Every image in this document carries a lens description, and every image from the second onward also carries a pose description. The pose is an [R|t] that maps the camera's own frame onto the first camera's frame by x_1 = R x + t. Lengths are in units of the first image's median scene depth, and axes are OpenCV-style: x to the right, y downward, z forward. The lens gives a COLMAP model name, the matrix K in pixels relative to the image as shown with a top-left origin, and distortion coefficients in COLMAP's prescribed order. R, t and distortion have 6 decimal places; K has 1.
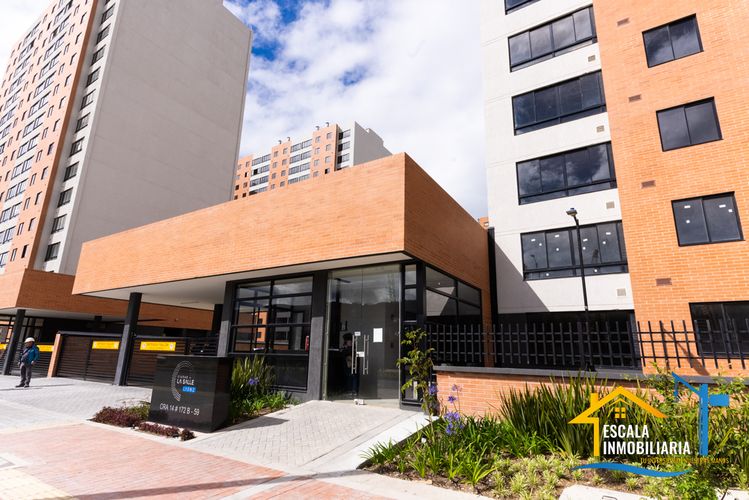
lens RADIAL K [[385.6, 0, 377.7], [0, 385.6, 257.5], [0, 0, 1]] dist [0.000606, -0.000847]
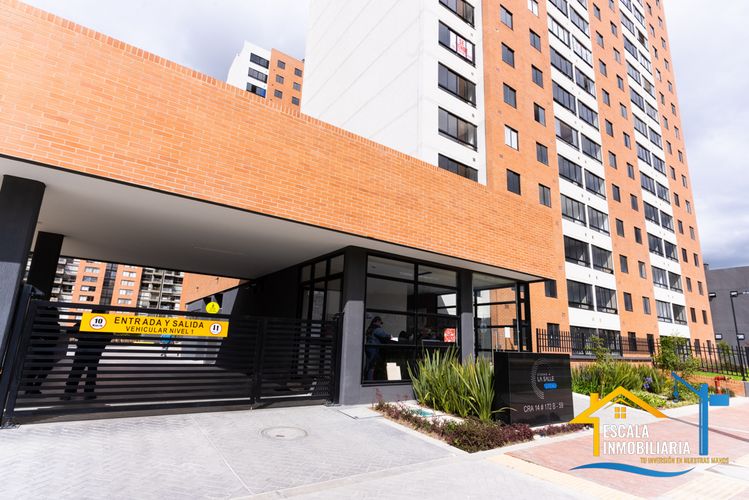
lens RADIAL K [[385.6, 0, 377.7], [0, 385.6, 257.5], [0, 0, 1]] dist [0.000606, -0.000847]
pose [[0.380193, 0.192330, 0.904689, -1.578935], [-0.250385, 0.963019, -0.099507, 0.220846], [-0.890371, -0.188689, 0.414289, 1.001805]]
